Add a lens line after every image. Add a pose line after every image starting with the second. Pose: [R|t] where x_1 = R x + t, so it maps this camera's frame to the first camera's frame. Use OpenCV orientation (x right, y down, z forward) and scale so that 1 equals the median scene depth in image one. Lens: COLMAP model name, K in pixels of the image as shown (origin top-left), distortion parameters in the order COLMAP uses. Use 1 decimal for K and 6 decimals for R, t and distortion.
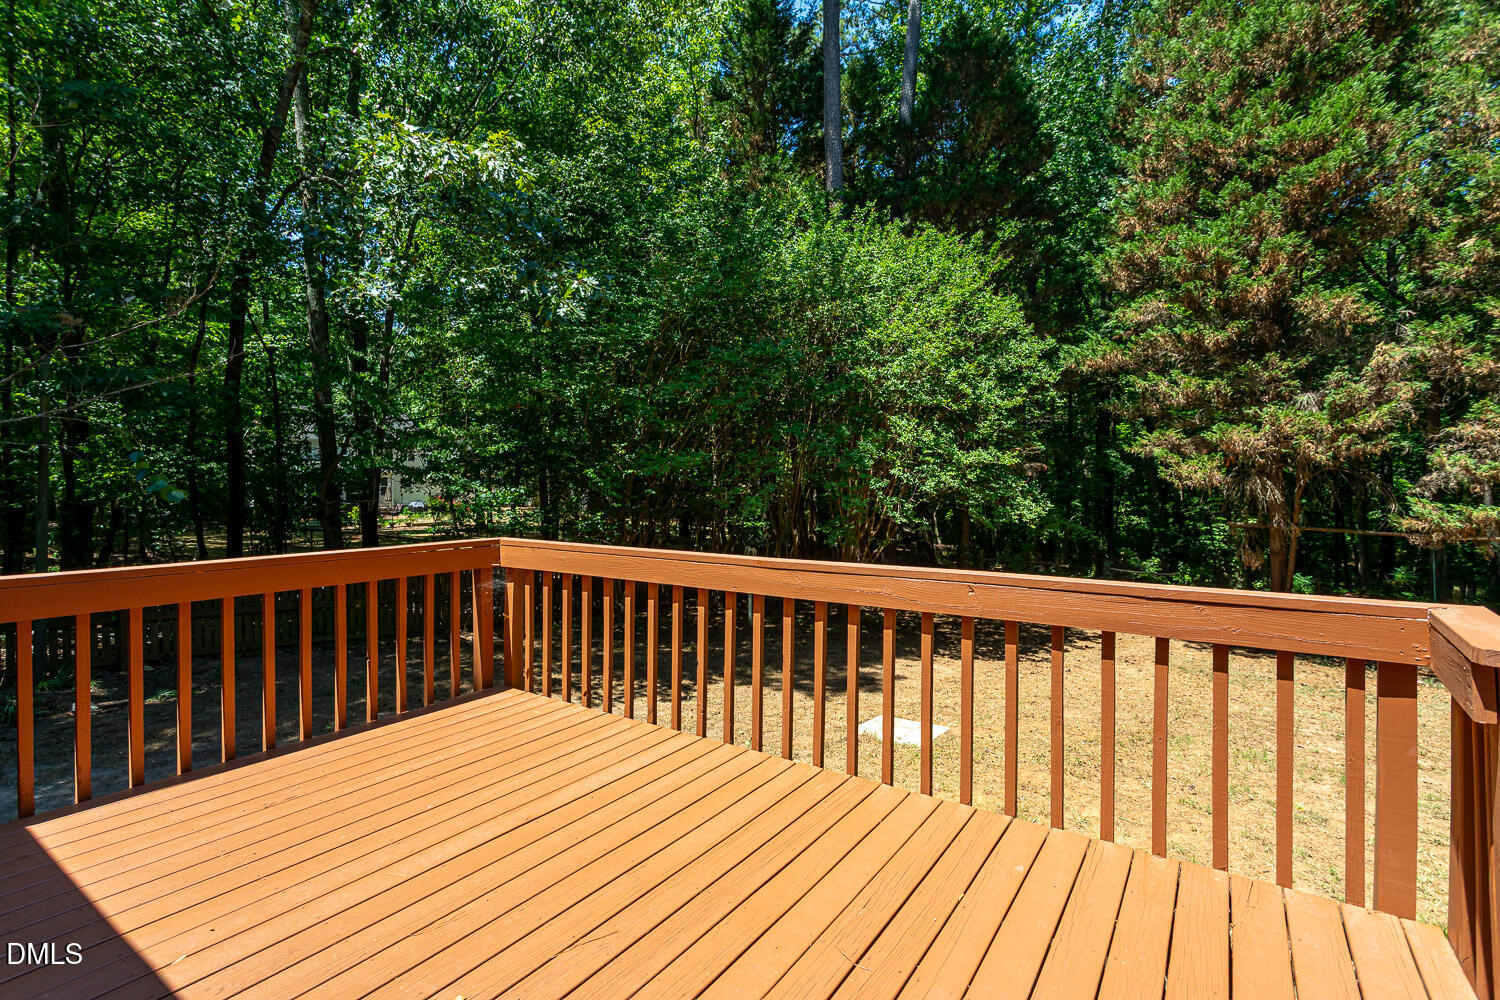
lens RADIAL K [[708.4, 0, 743.3], [0, 708.4, 496.1], [0, 0, 1]] dist [-0.002263, 0.003748]
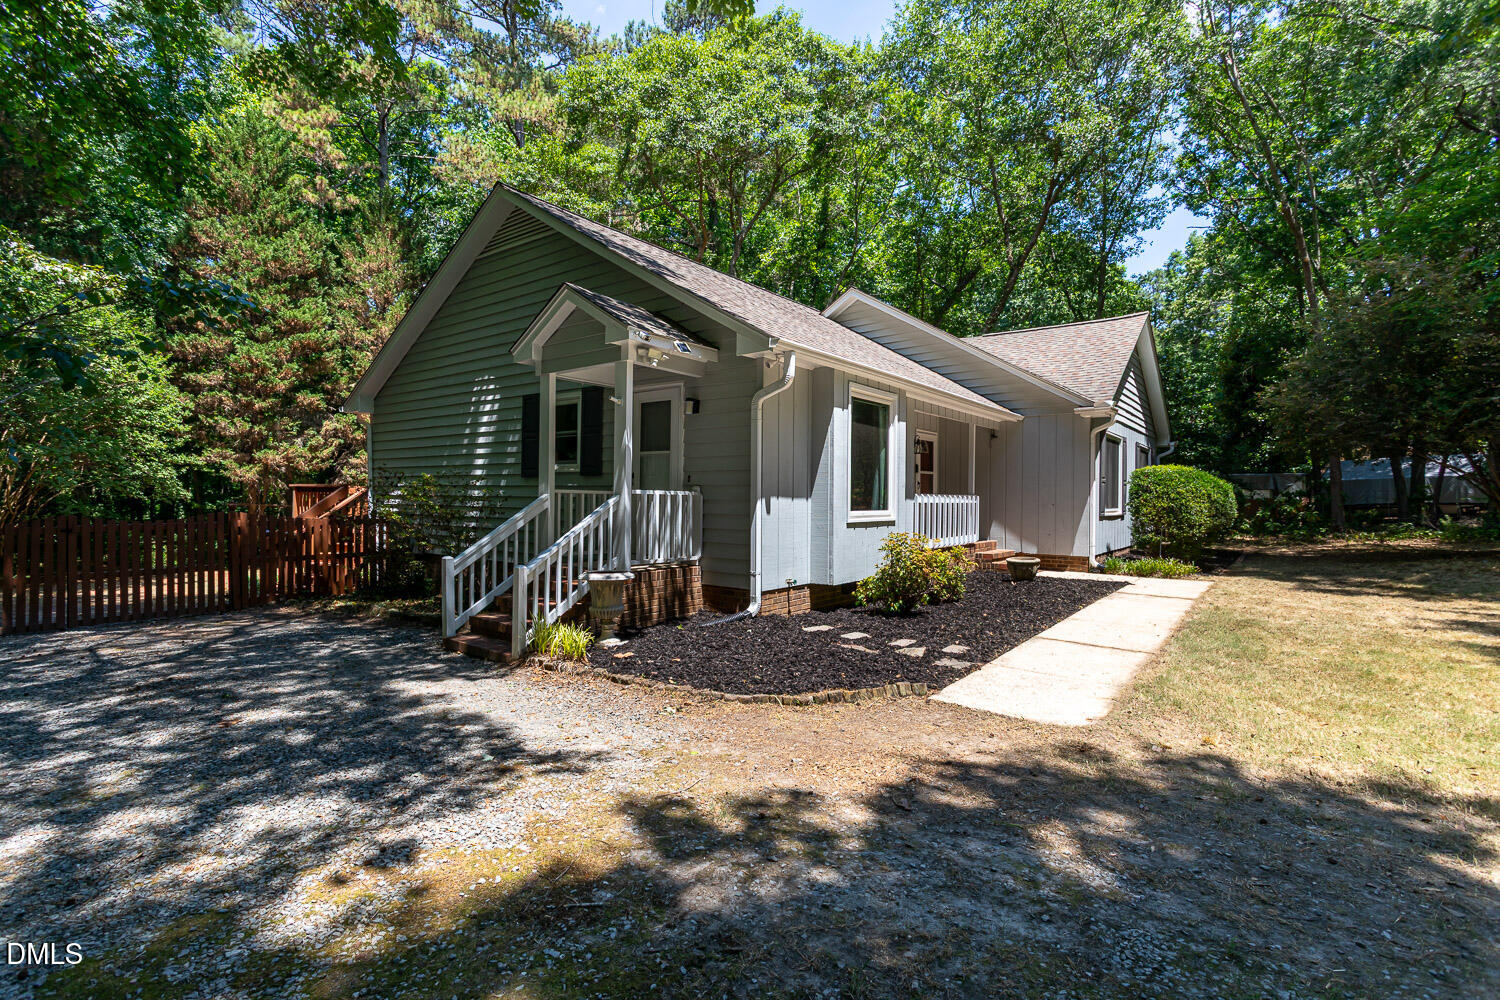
lens RADIAL K [[708.4, 0, 745.4], [0, 708.4, 496.8], [0, 0, 1]] dist [-0.002263, 0.003748]
pose [[0.048826, 0.006971, 0.998783, -1.260338], [0.005716, 0.999957, -0.007259, 0.054240], [-0.998791, 0.006064, 0.048784, -0.446624]]
